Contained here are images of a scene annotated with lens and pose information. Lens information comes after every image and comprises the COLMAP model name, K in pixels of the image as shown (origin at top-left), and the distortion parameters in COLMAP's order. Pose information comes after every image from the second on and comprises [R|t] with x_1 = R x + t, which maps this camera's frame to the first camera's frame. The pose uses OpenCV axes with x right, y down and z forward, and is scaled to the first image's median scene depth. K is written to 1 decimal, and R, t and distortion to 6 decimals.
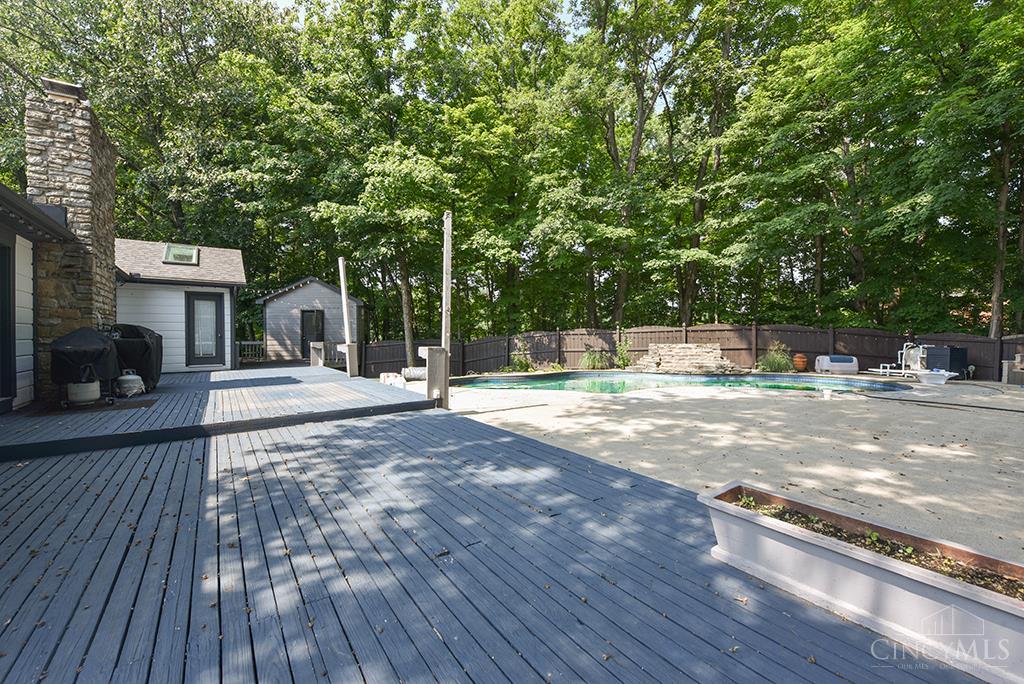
lens RADIAL K [[414.6, 0, 514.2], [0, 414.6, 339.4], [0, 0, 1]] dist [-0.015465, -0.000818]
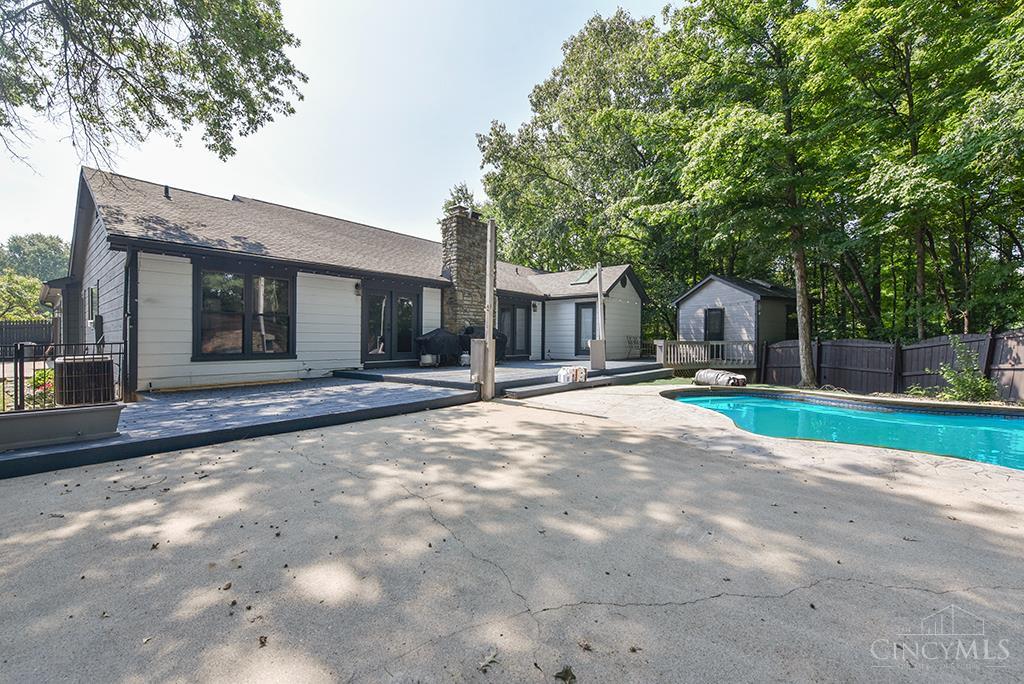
lens RADIAL K [[414.6, 0, 510.1], [0, 414.6, 341.0], [0, 0, 1]] dist [-0.015465, -0.000818]
pose [[0.237719, 0.009892, -0.971284, 0.535111], [-0.013855, 0.999881, 0.006792, 0.008011], [0.971235, 0.011842, 0.237828, 0.444168]]
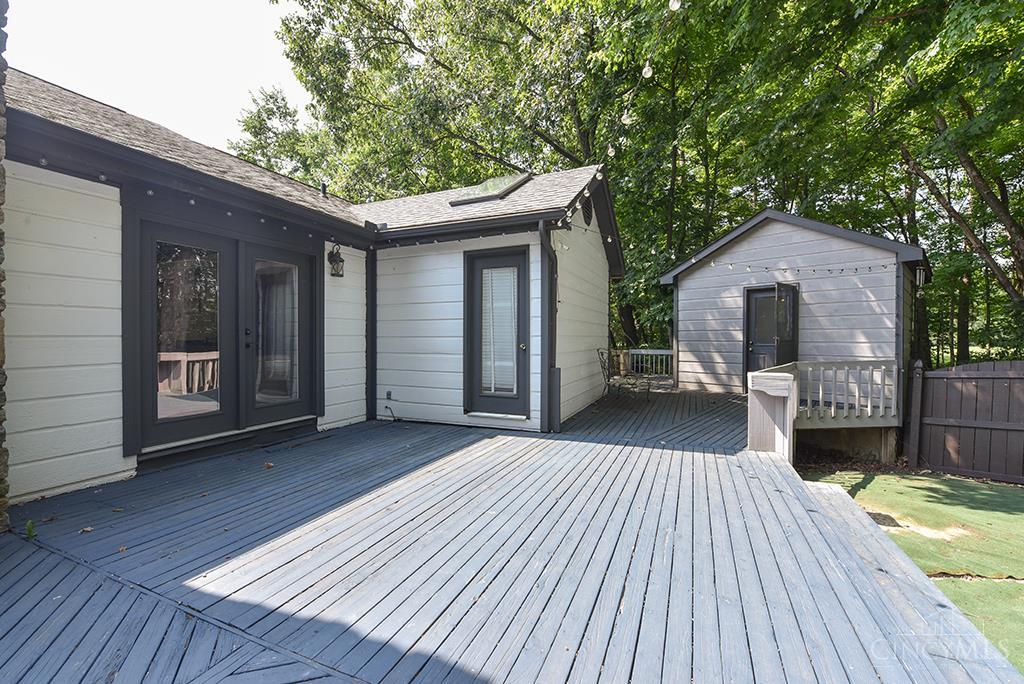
lens RADIAL K [[414.6, 0, 513.2], [0, 414.6, 342.9], [0, 0, 1]] dist [-0.015465, -0.000818]
pose [[0.499570, 0.017238, -0.866102, -0.366728], [-0.011535, 0.999846, 0.013246, -0.021178], [0.866196, 0.003373, 0.499692, 0.815220]]
